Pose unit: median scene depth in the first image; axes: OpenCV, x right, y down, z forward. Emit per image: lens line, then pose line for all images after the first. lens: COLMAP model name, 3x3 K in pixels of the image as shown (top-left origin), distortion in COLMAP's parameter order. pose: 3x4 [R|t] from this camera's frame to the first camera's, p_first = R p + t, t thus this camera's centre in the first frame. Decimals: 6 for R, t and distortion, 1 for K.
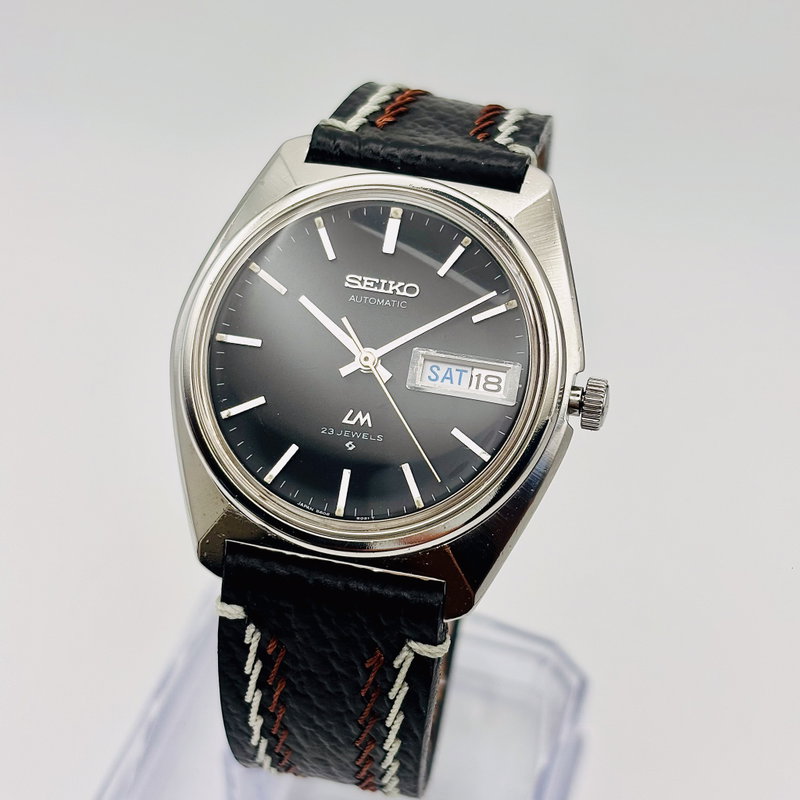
lens RADIAL K [[1685.4, 0, 399.4], [0, 1685.4, 397.9], [0, 0, 1]] dist [0.116342, 0.000000]
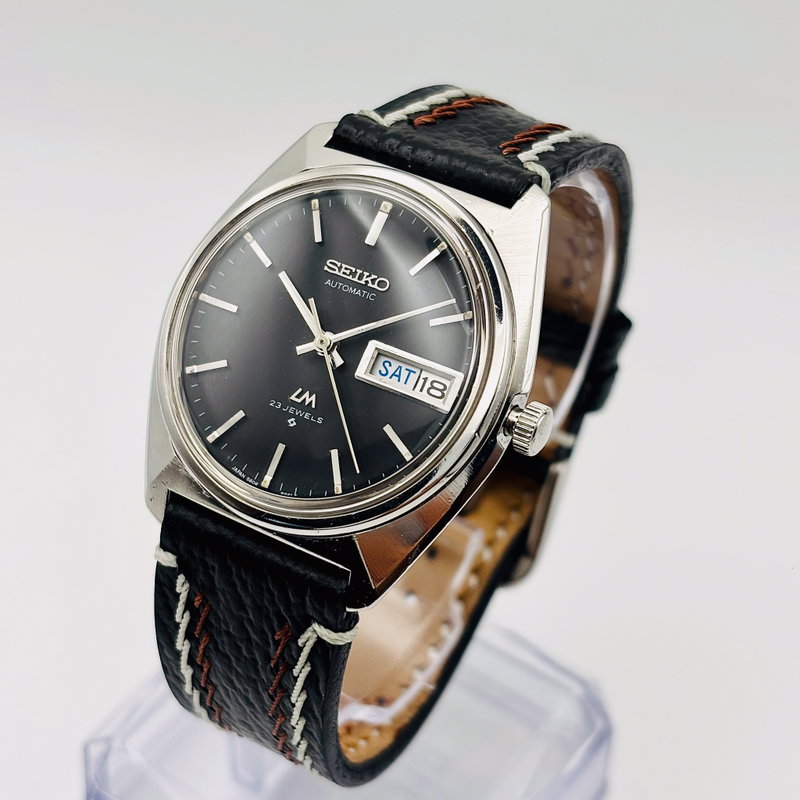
lens RADIAL K [[1685.4, 0, 405.2], [0, 1685.4, 401.5], [0, 0, 1]] dist [0.116342, 0.000000]
pose [[0.952365, 0.190487, -0.238152, 0.274004], [-0.193039, 0.981108, 0.012785, -0.010318], [0.236088, 0.033797, 0.971144, 0.019913]]
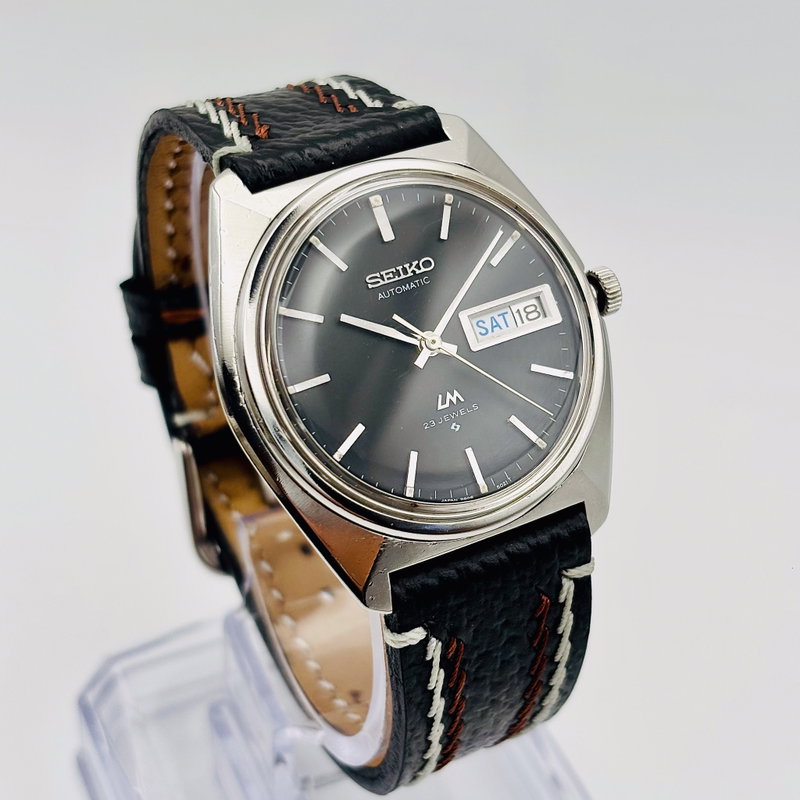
lens RADIAL K [[1685.4, 0, 397.0], [0, 1685.4, 398.1], [0, 0, 1]] dist [0.116342, 0.000000]
pose [[0.753941, -0.438530, 0.489147, -0.531151], [0.423805, 0.893597, 0.147900, -0.148096], [-0.501959, 0.095795, 0.859570, 0.150316]]
